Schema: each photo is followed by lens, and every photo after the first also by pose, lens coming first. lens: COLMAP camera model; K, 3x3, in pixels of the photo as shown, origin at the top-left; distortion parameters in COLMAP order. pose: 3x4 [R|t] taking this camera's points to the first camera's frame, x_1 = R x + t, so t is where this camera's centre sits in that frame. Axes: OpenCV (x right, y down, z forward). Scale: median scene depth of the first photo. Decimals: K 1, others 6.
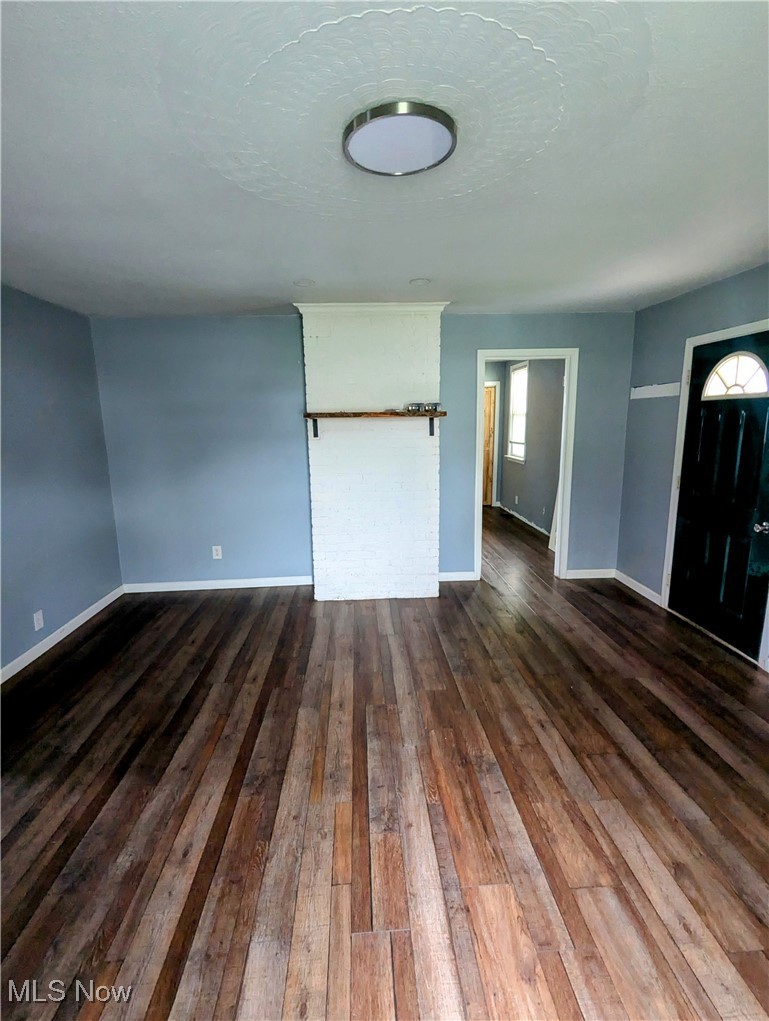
lens RADIAL K [[487.7, 0, 382.2], [0, 487.7, 508.8], [0, 0, 1]] dist [-0.002867, 0.001642]
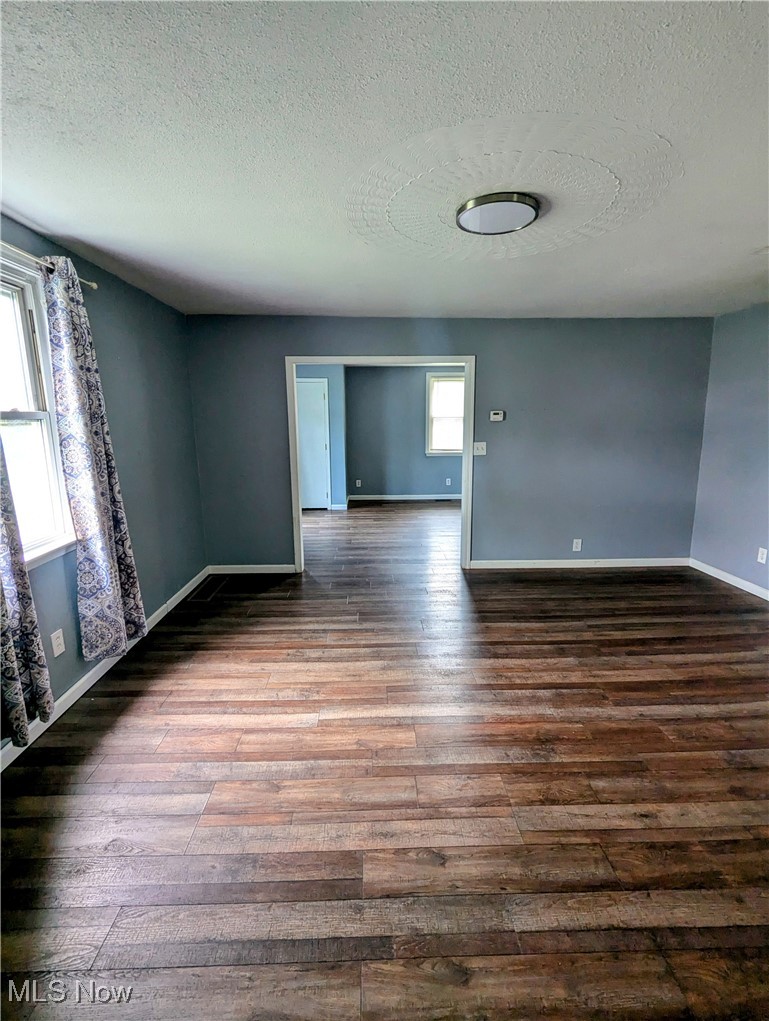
lens RADIAL K [[487.7, 0, 384.1], [0, 487.7, 512.1], [0, 0, 1]] dist [-0.002867, 0.001642]
pose [[-0.020641, 0.207897, -0.977933, 1.023566], [-0.169263, 0.963295, 0.208358, -0.108745], [0.985355, 0.169828, 0.015306, 0.522831]]
